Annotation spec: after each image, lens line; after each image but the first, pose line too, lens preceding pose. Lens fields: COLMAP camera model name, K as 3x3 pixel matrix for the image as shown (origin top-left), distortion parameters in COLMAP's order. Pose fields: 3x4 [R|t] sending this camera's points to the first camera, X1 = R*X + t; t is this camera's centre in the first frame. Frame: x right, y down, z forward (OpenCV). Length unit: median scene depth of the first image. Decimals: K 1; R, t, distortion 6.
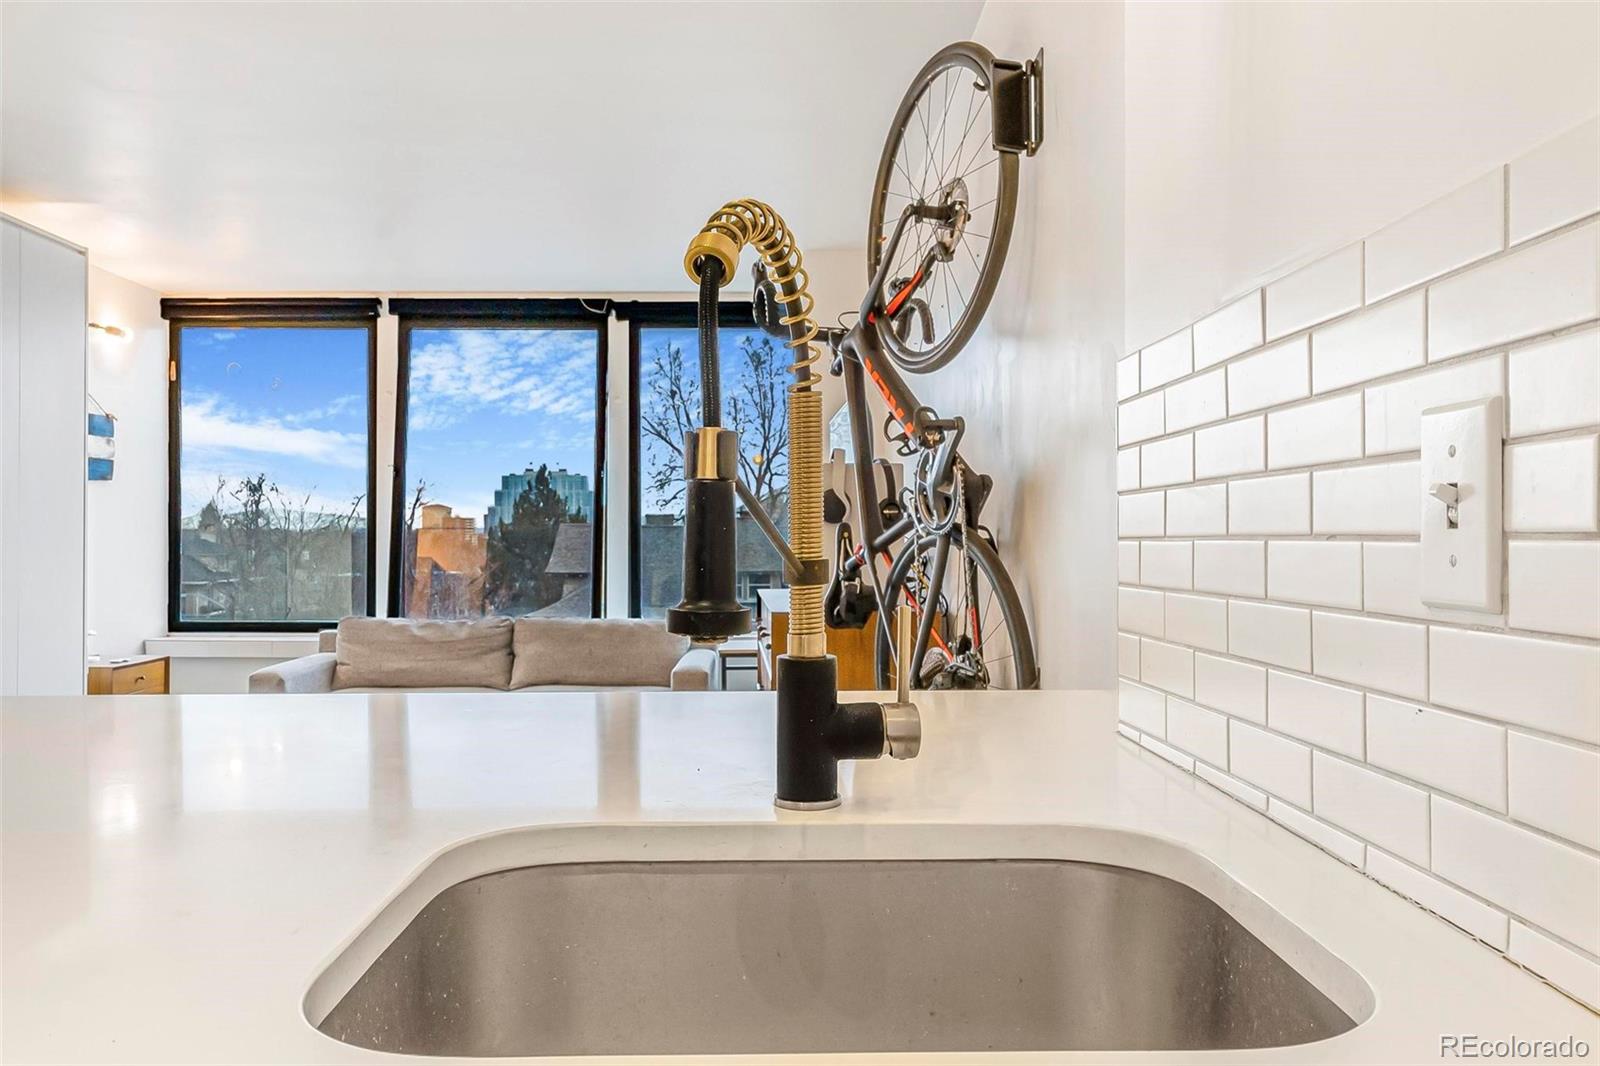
lens RADIAL K [[1197.6, 0, 790.4], [0, 1197.6, 534.7], [0, 0, 1]] dist [-0.011071, -0.000914]
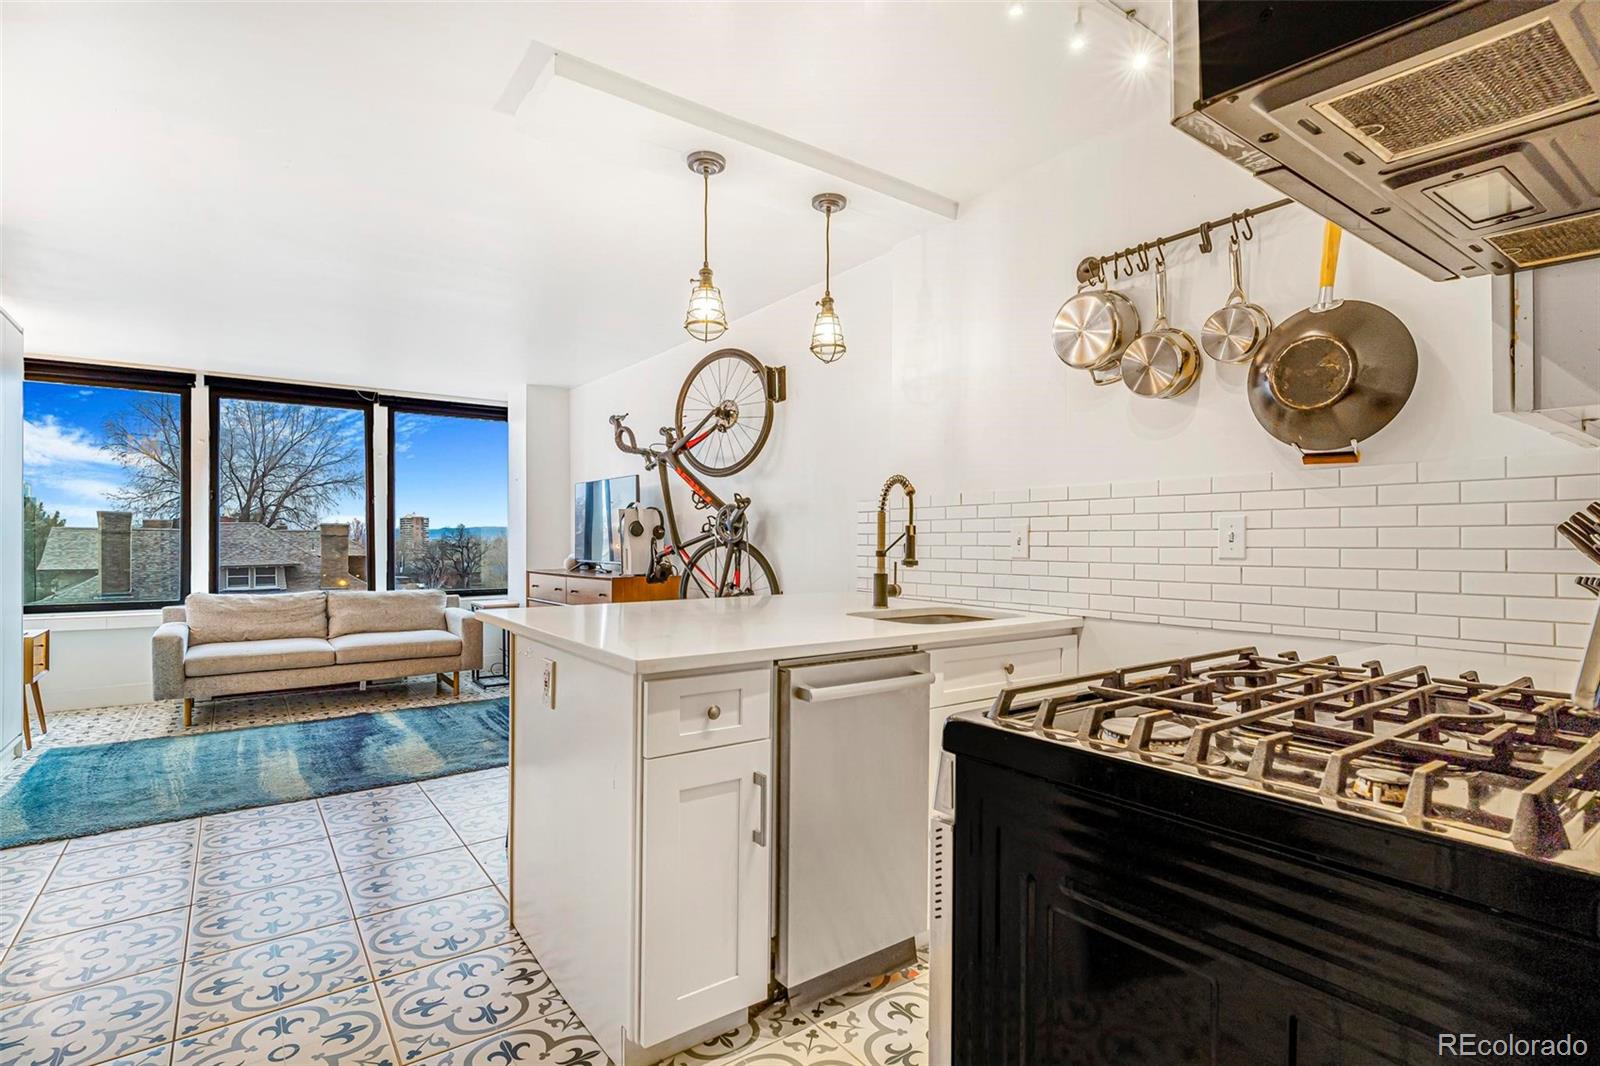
lens RADIAL K [[778.6, 0, 793.3], [0, 778.6, 536.1], [0, 0, 1]] dist [0.002360, 0.000279]
pose [[0.817782, 0.004227, 0.575513, -0.294769], [-0.003301, 0.999991, -0.002655, -0.003934], [-0.575519, 0.000272, 0.817788, -0.174532]]
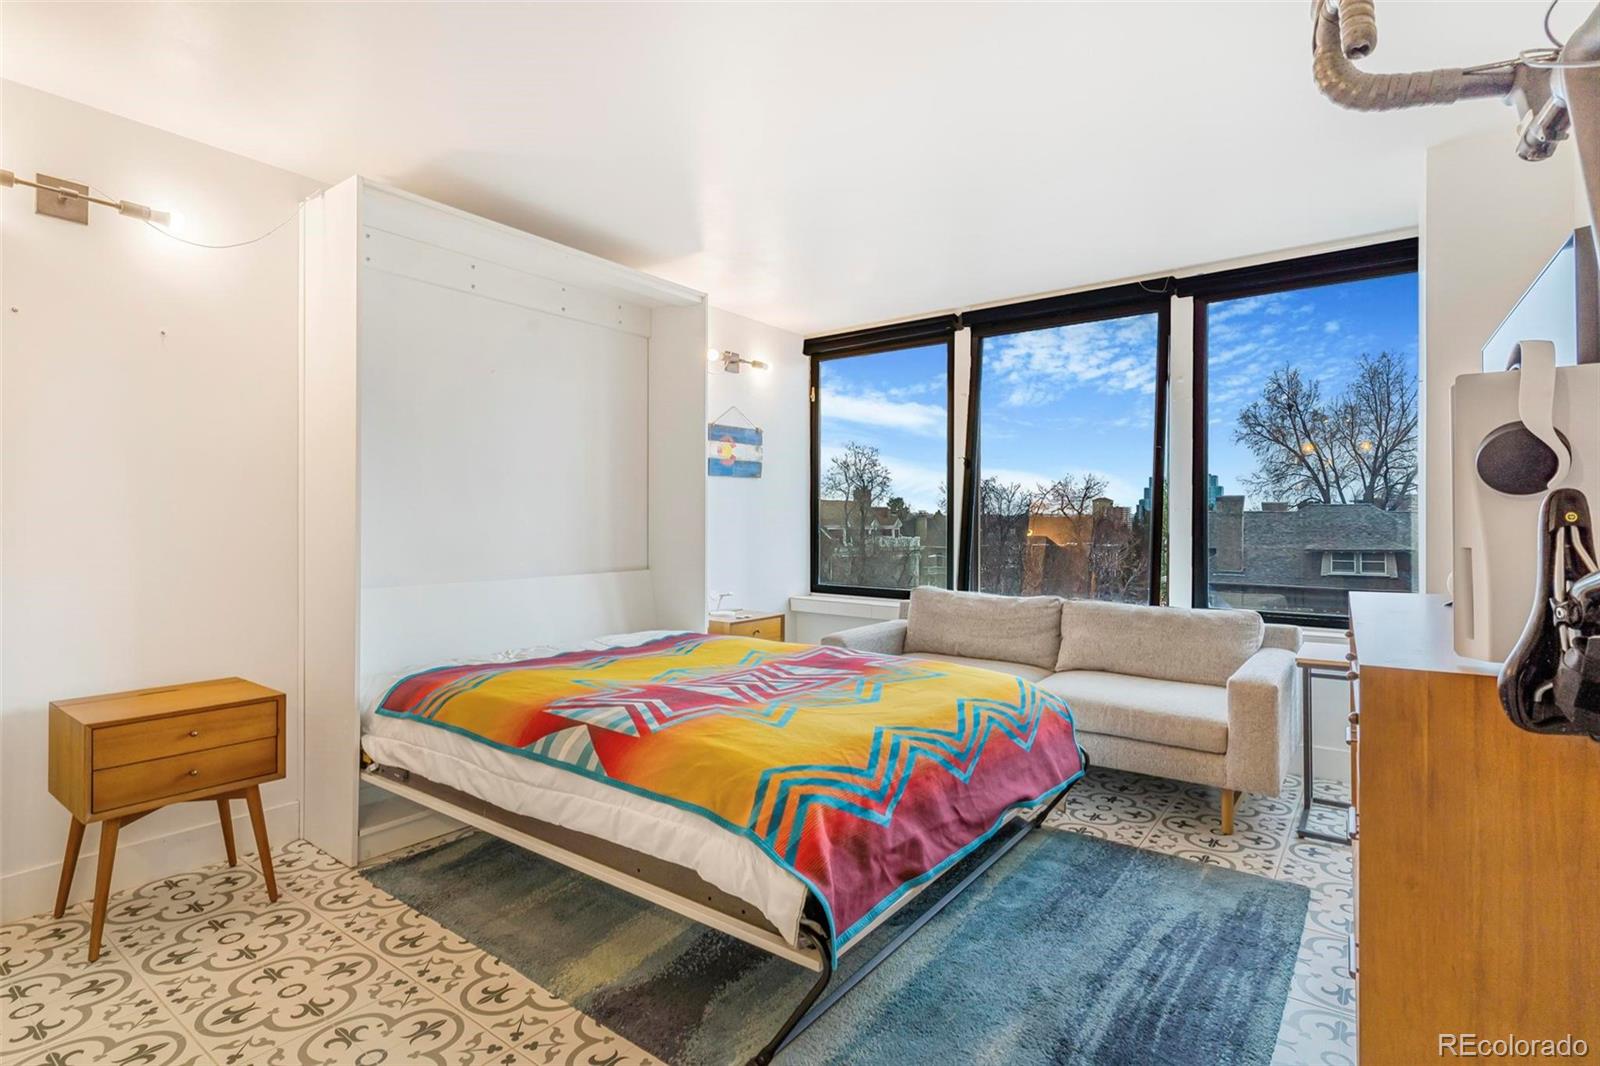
lens RADIAL K [[778.6, 0, 793.8], [0, 778.6, 523.6], [0, 0, 1]] dist [0.002360, 0.000279]
pose [[0.785770, 0.003036, -0.618511, 0.000347], [0.000631, 0.999983, 0.005711, 0.000289], [0.618518, -0.004878, 0.785755, 0.309869]]
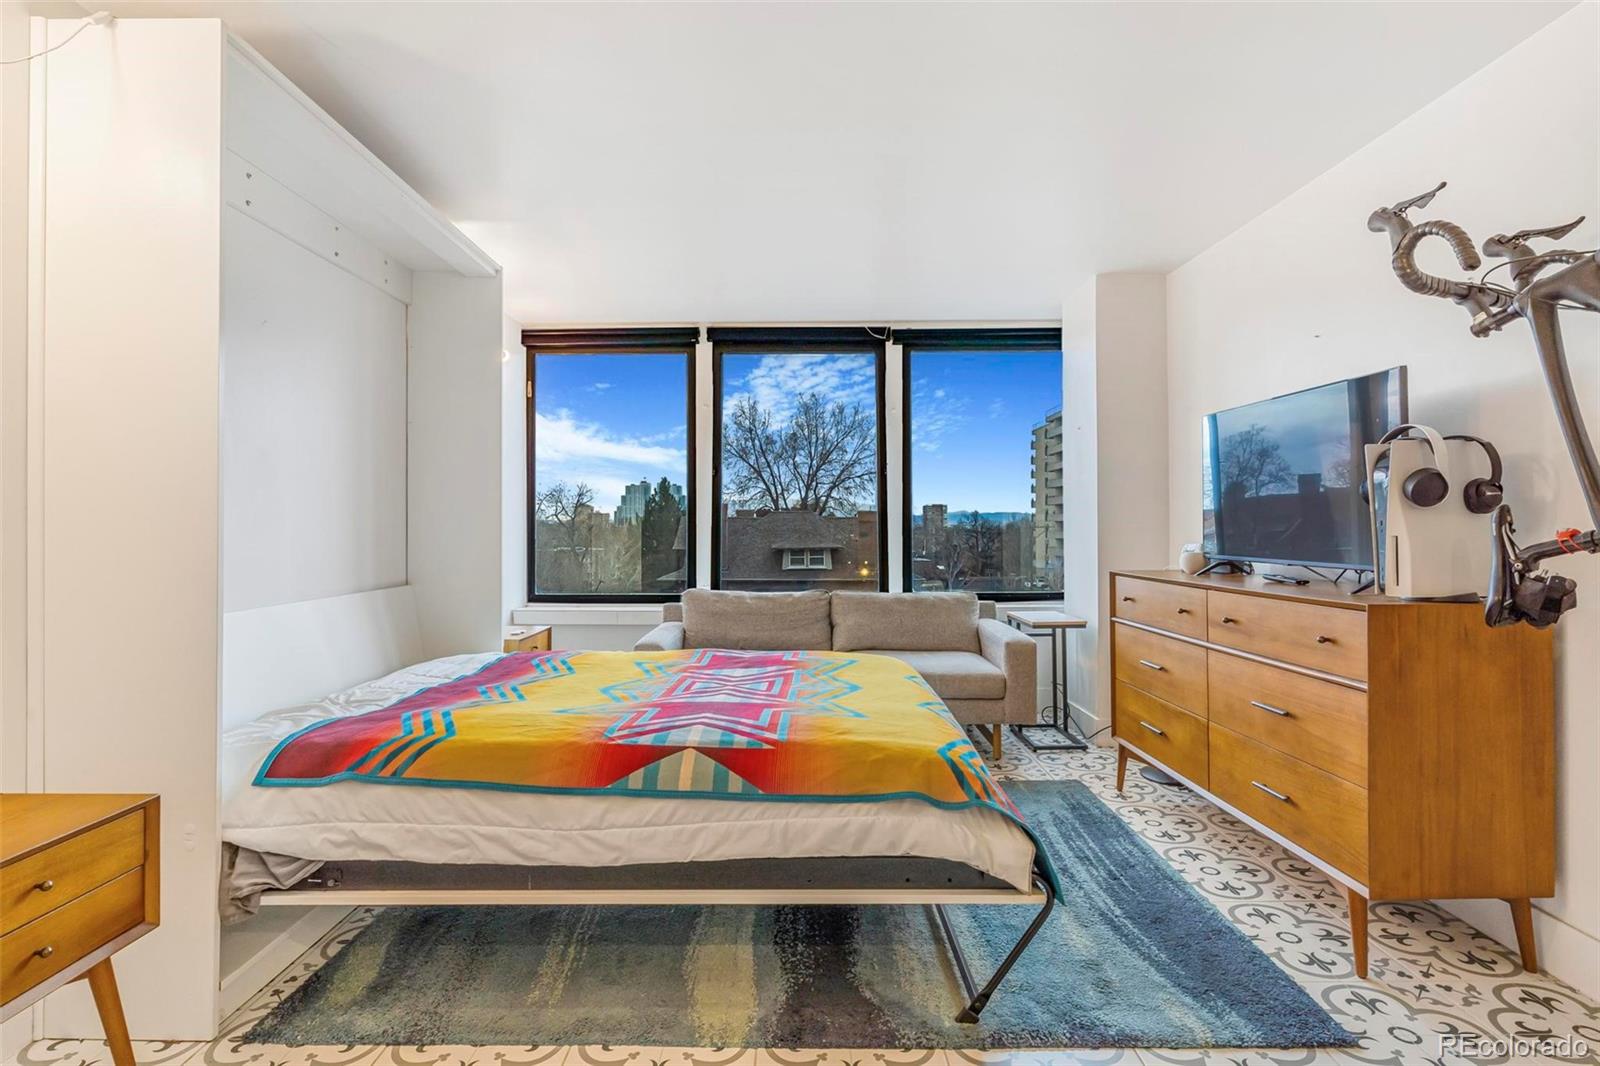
lens RADIAL K [[778.6, 0, 785.0], [0, 778.6, 522.3], [0, 0, 1]] dist [0.002360, 0.000279]
pose [[0.999506, -0.003221, -0.031265, -0.232258], [0.003178, 0.999994, -0.001449, 0.000774], [0.031270, 0.001349, 0.999510, 0.213079]]
